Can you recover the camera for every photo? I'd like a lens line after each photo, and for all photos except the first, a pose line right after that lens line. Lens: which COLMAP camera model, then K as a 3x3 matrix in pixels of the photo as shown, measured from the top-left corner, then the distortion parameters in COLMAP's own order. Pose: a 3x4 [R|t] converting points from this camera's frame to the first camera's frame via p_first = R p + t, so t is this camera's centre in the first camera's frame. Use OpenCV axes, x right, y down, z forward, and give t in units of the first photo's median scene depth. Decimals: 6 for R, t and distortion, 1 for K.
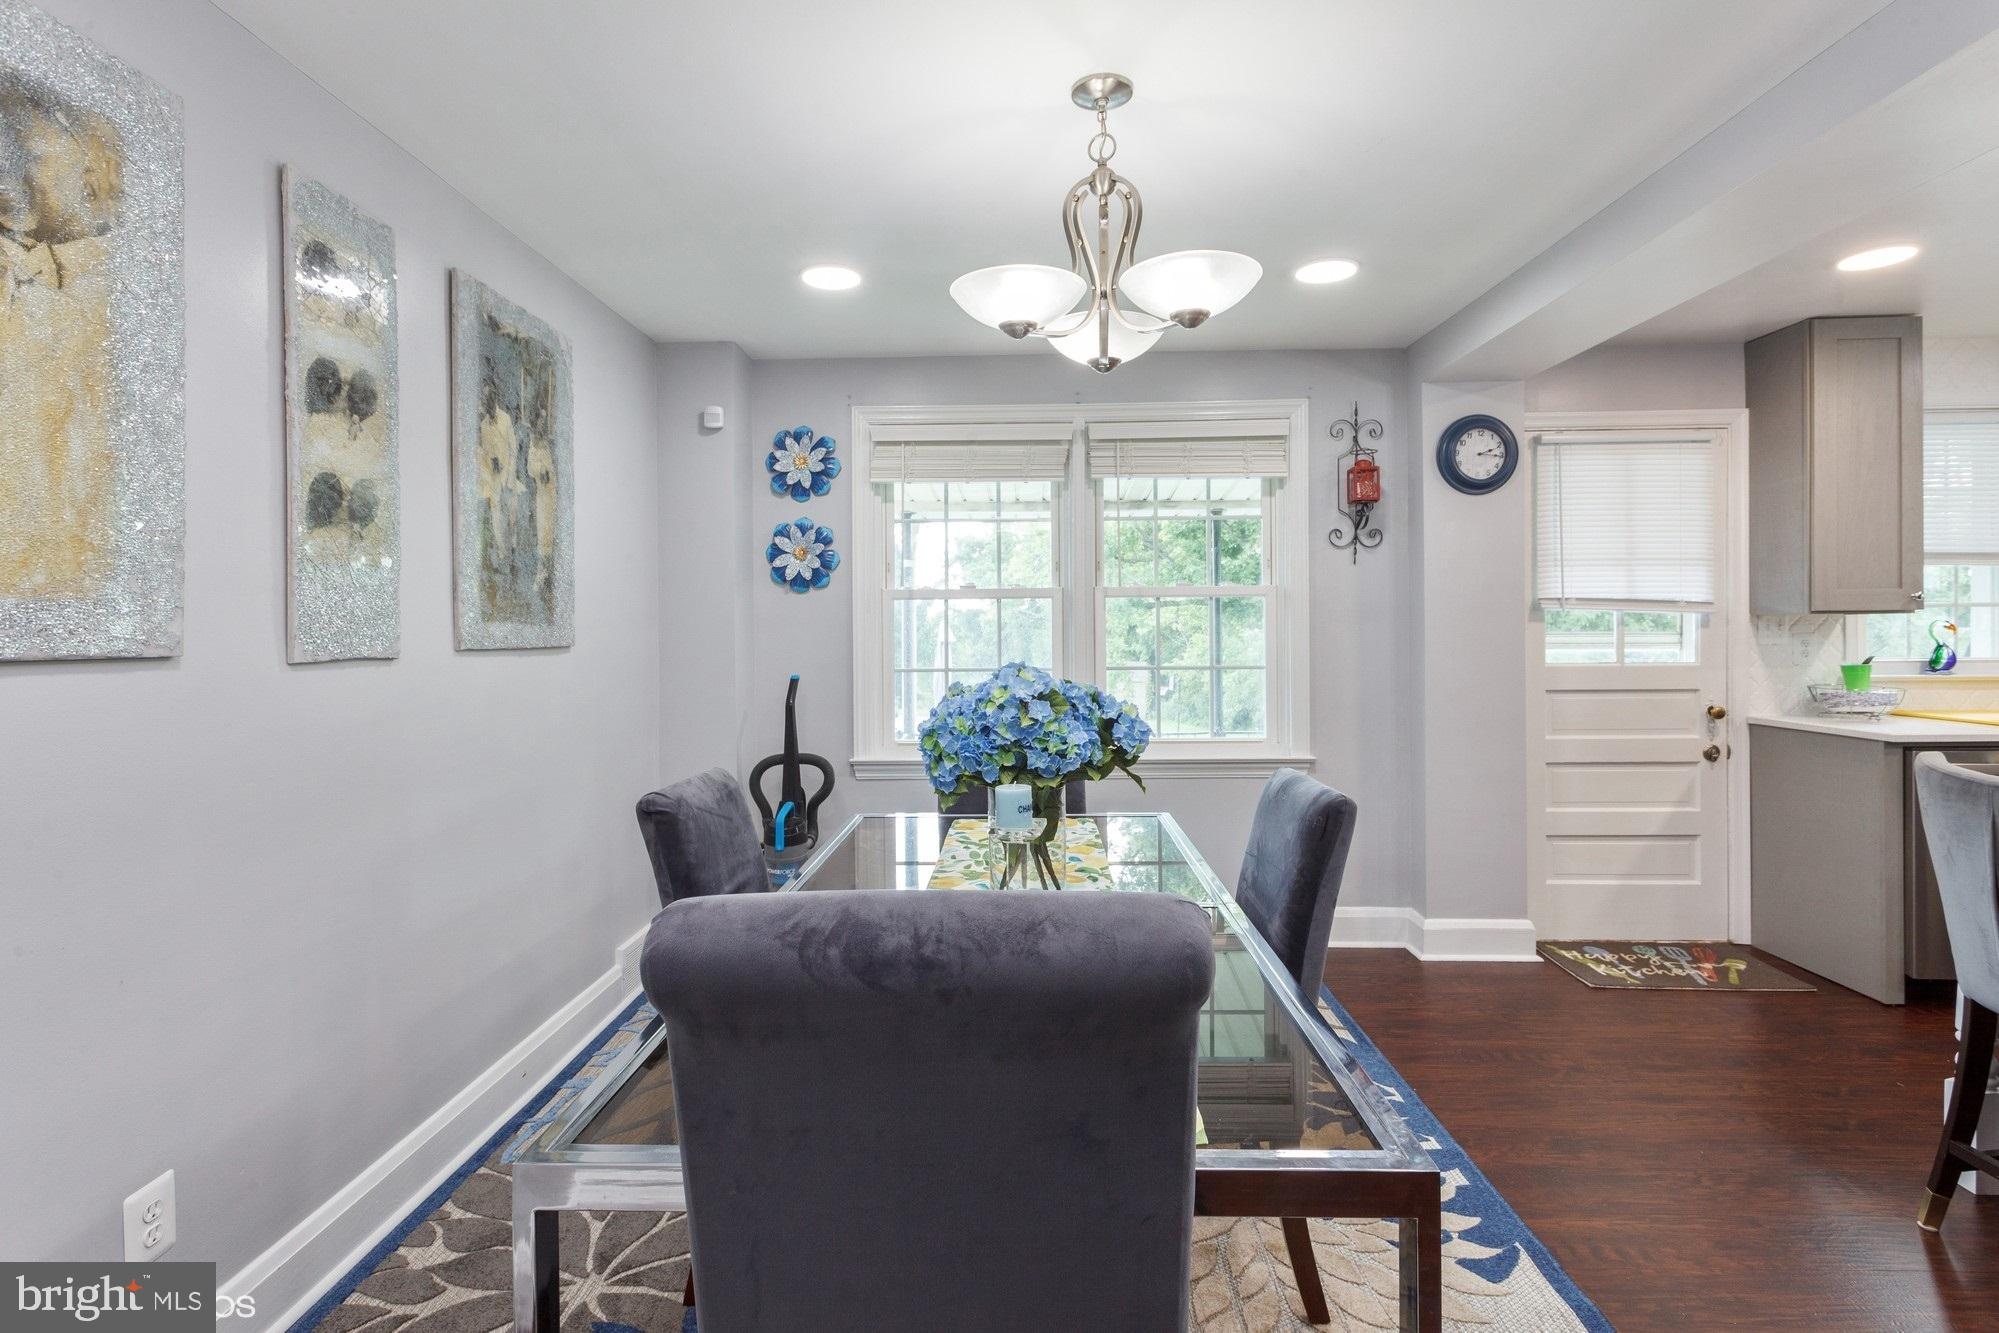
lens RADIAL K [[969.4, 0, 1010.6], [0, 969.4, 628.9], [0, 0, 1]] dist [-0.001068, 0.000946]
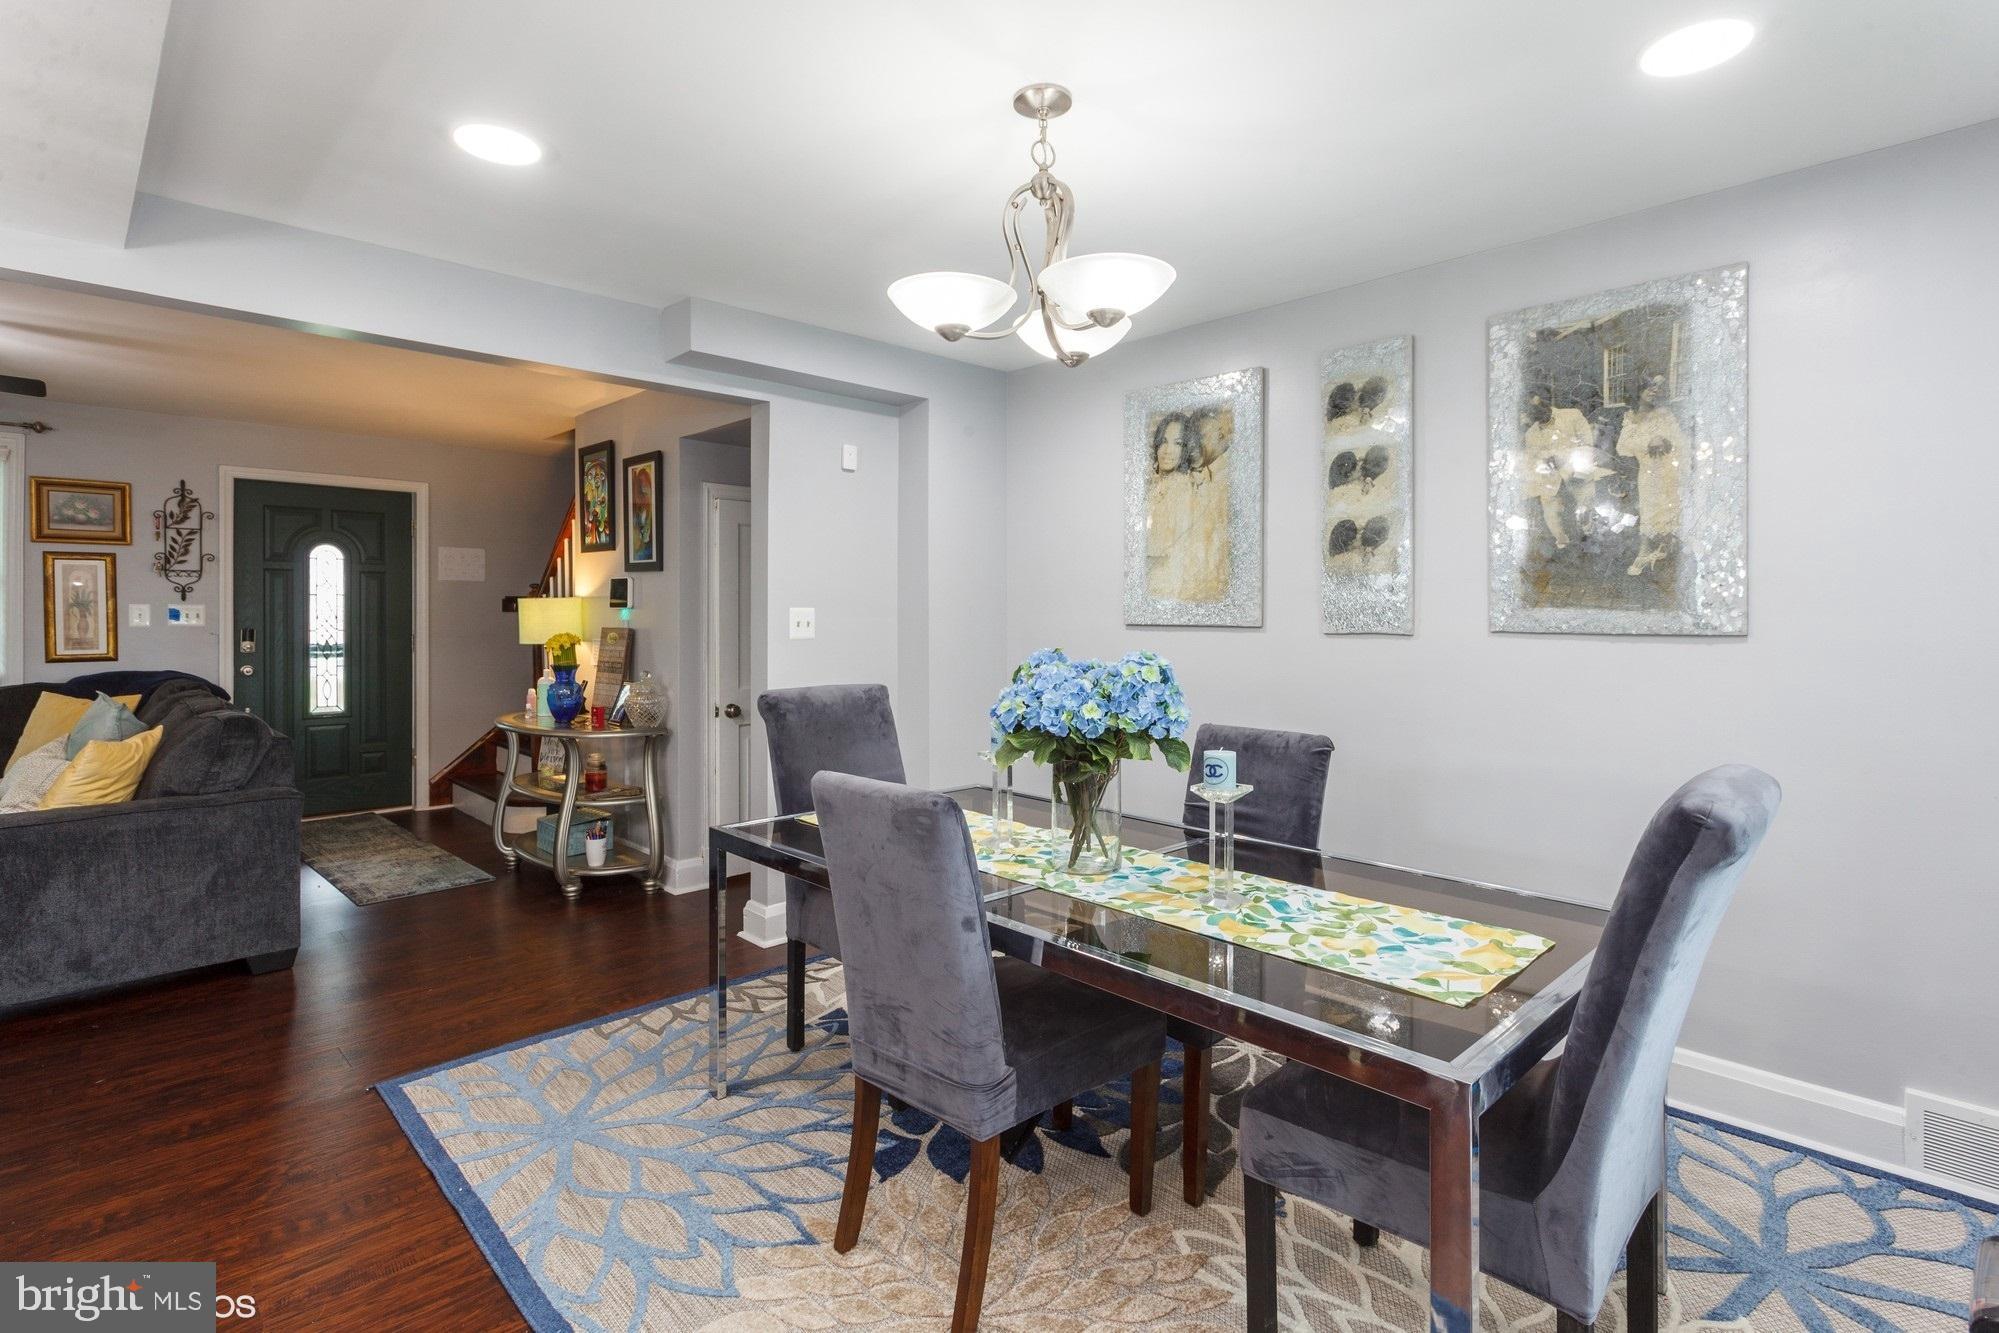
lens RADIAL K [[969.4, 0, 1004.6], [0, 969.4, 625.7], [0, 0, 1]] dist [-0.001068, 0.000946]
pose [[-0.704155, 0.004759, -0.710030, 0.445222], [-0.001286, 0.999967, 0.007977, 0.003689], [0.710045, 0.006530, -0.704126, 0.880077]]
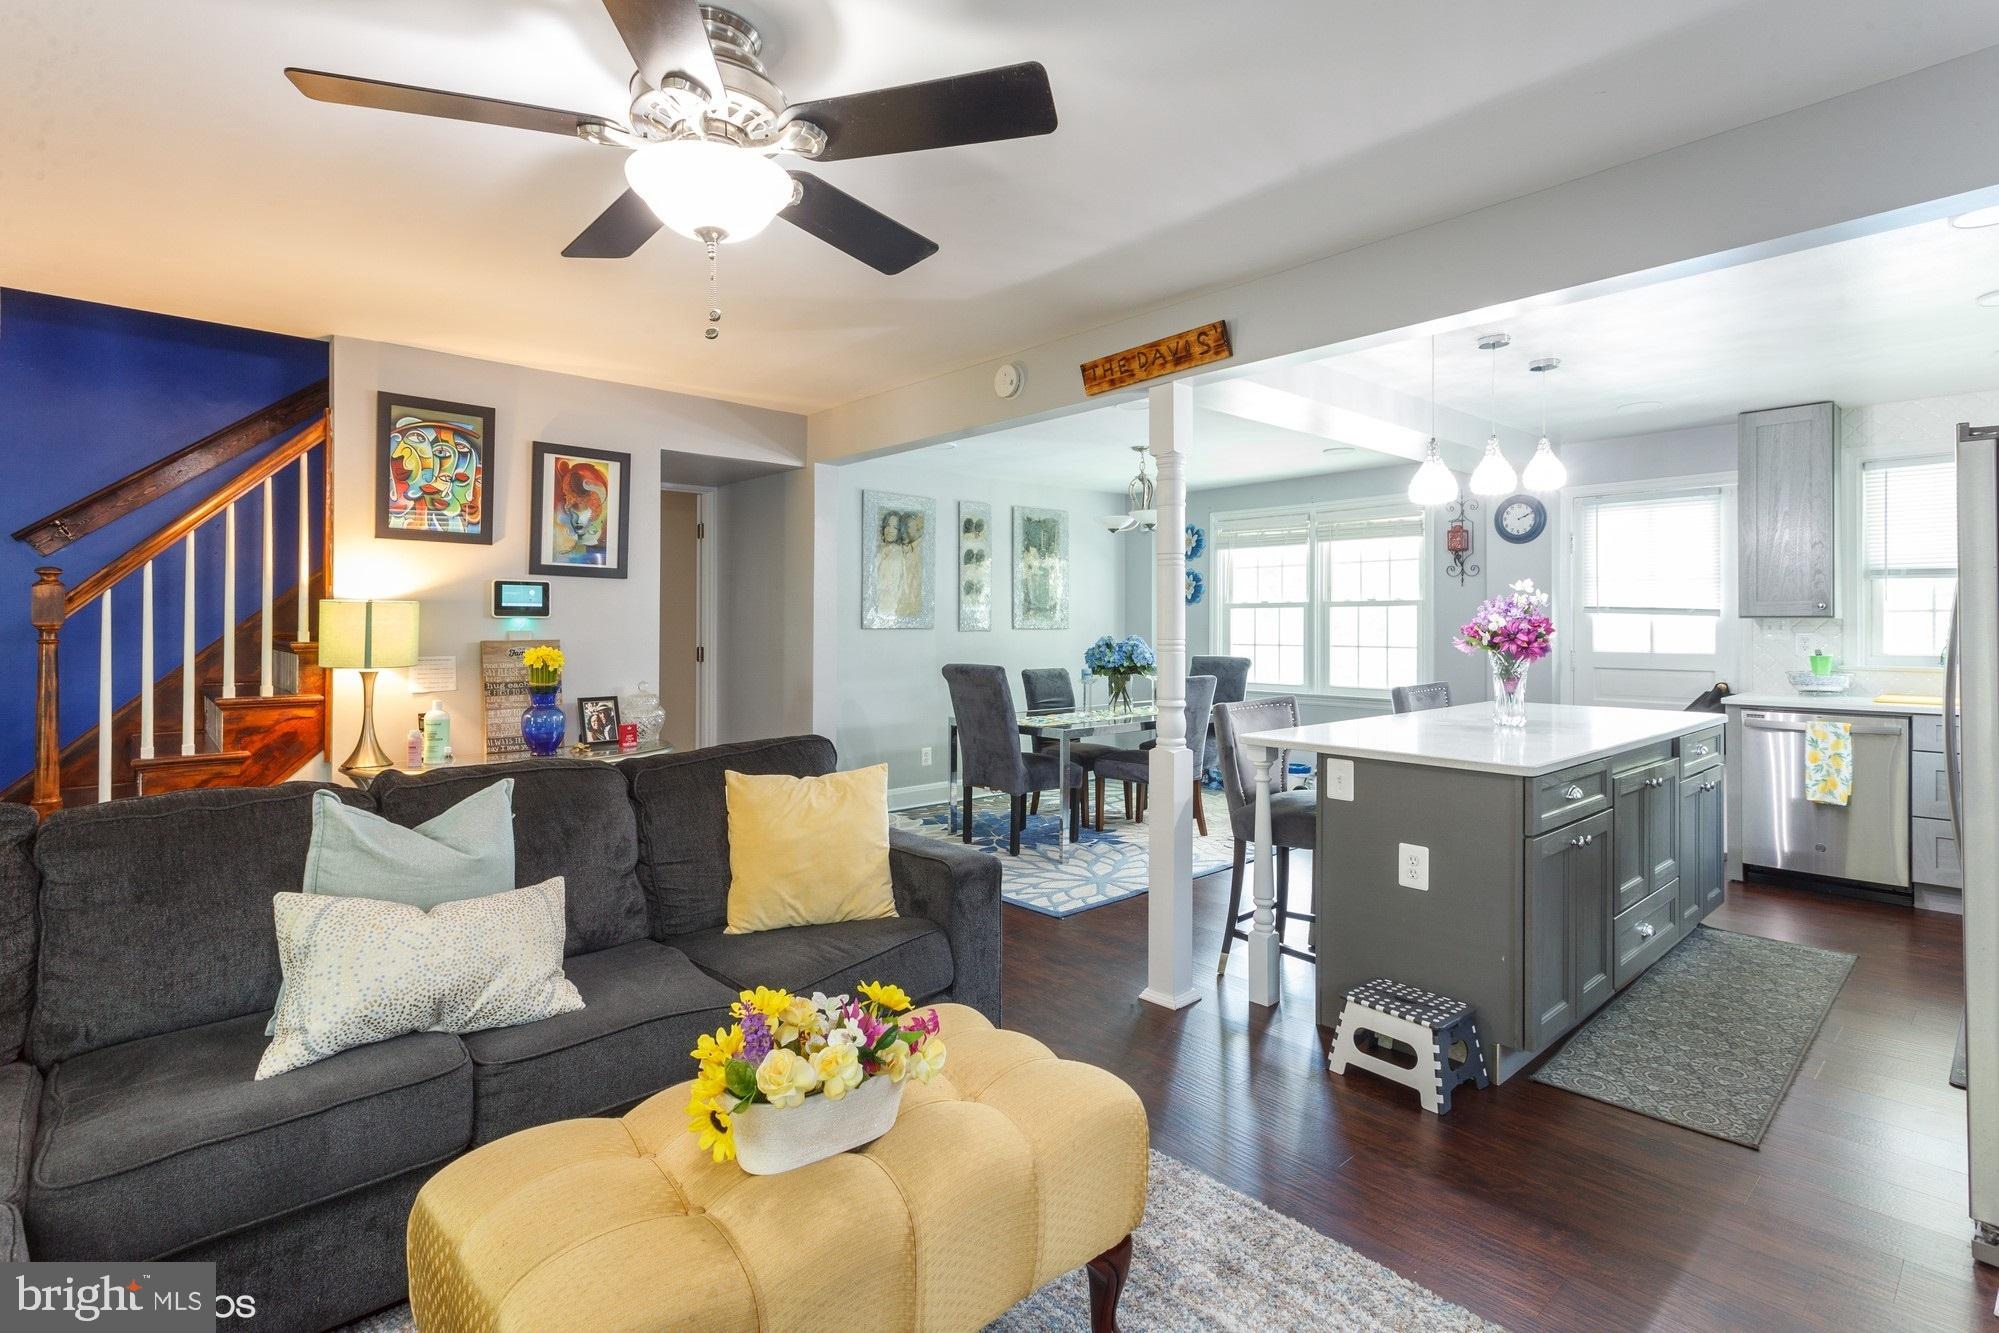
lens RADIAL K [[969.4, 0, 1006.0], [0, 969.4, 618.4], [0, 0, 1]] dist [-0.001068, 0.000946]
pose [[0.690344, 0.005502, -0.723461, 1.041018], [-0.005409, 0.999982, 0.002443, -0.011857], [0.723461, 0.002227, 0.690361, -0.732916]]
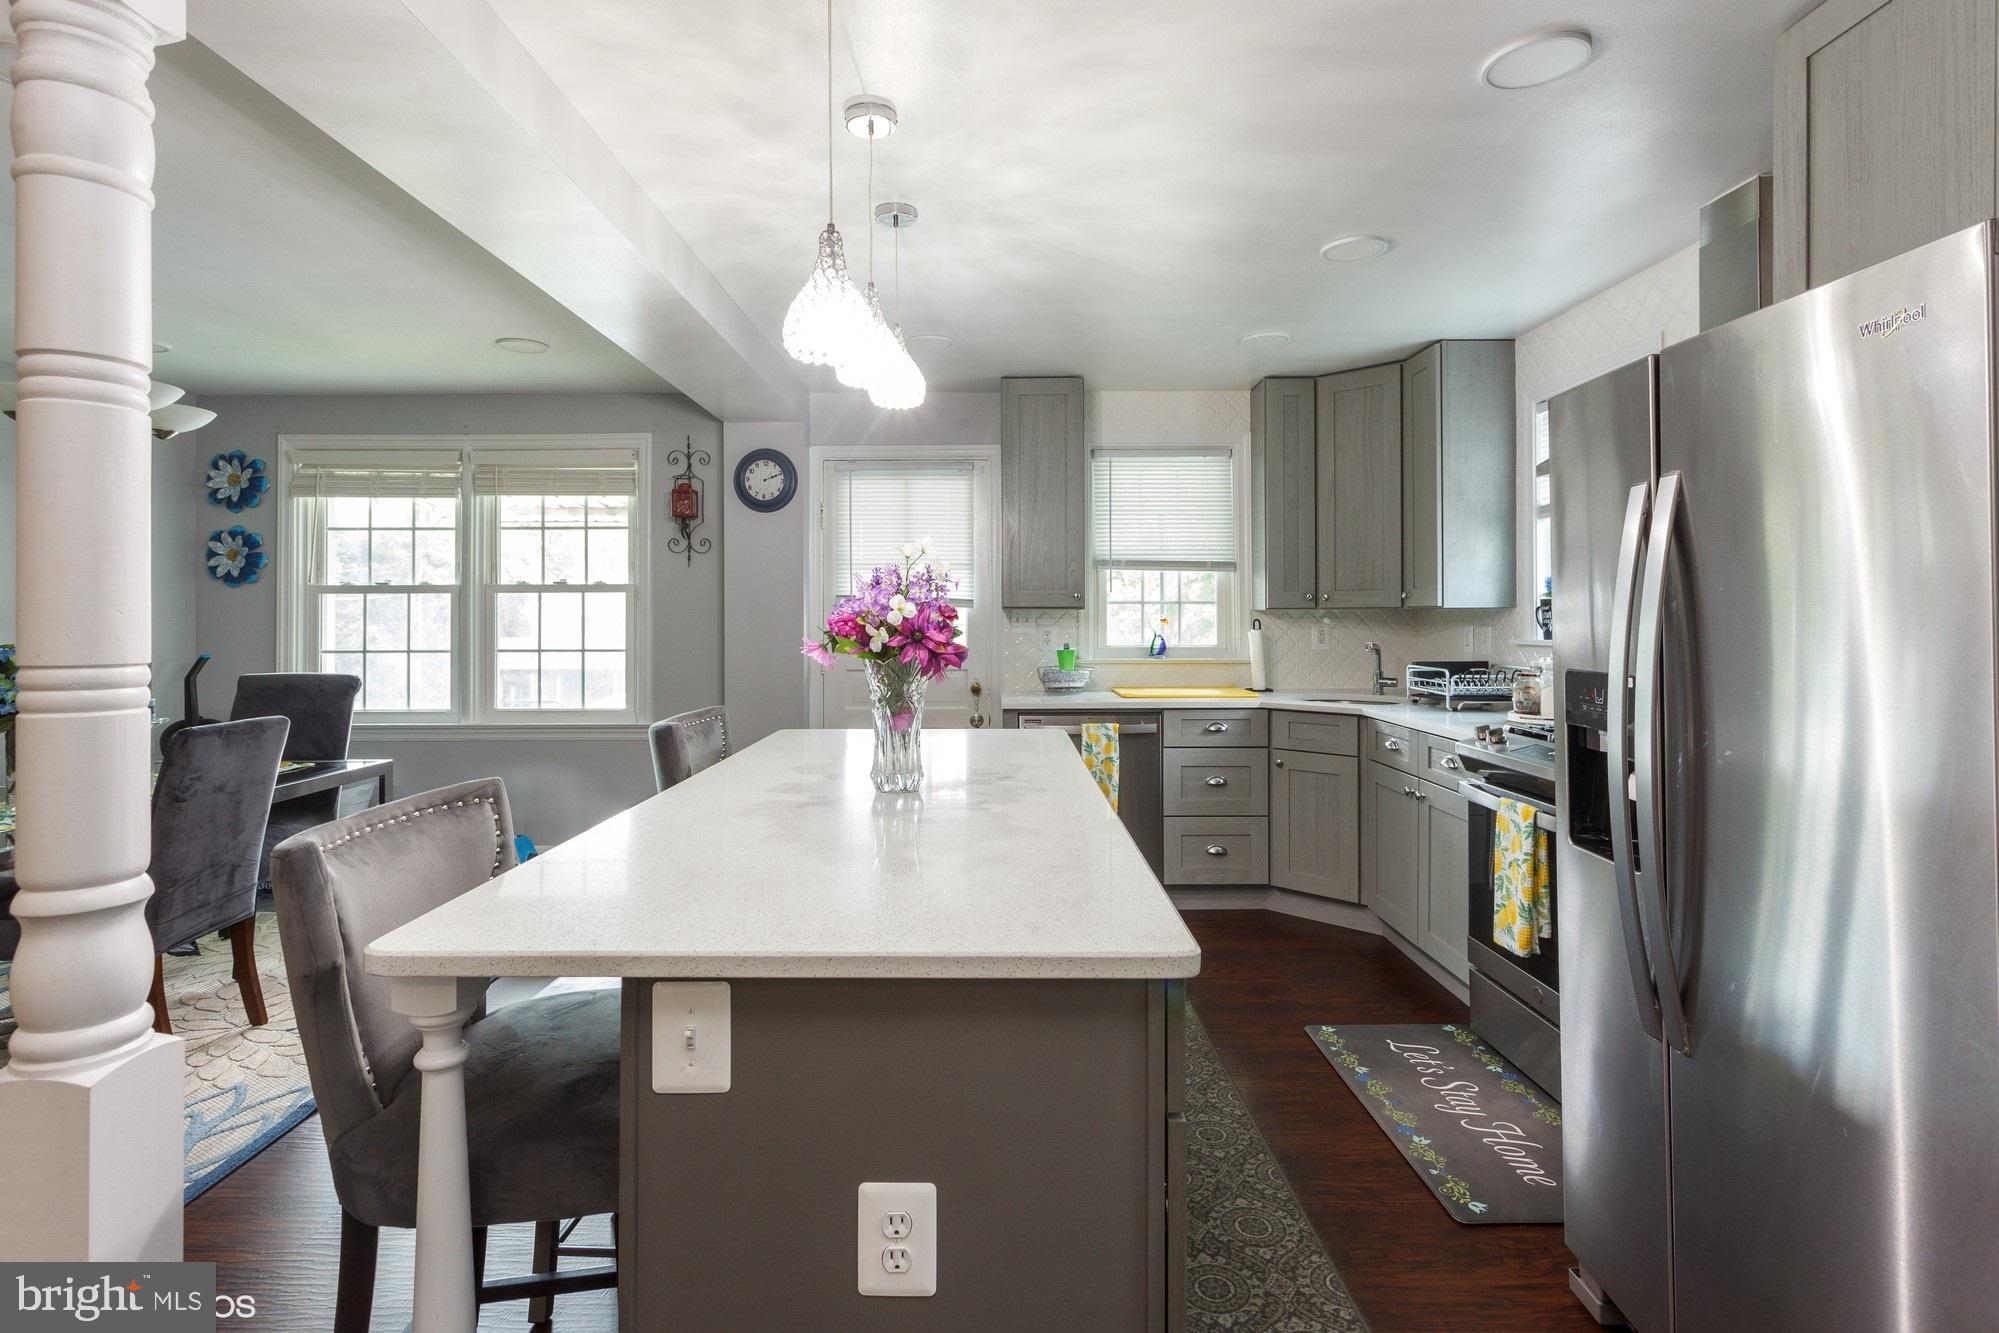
lens RADIAL K [[969.4, 0, 985.2], [0, 969.4, 617.3], [0, 0, 1]] dist [-0.001068, 0.000946]
pose [[0.999685, 0.005833, 0.024419, 0.717861], [-0.005823, 0.999983, -0.000495, -0.004113], [-0.024422, 0.000353, 0.999702, -0.249605]]
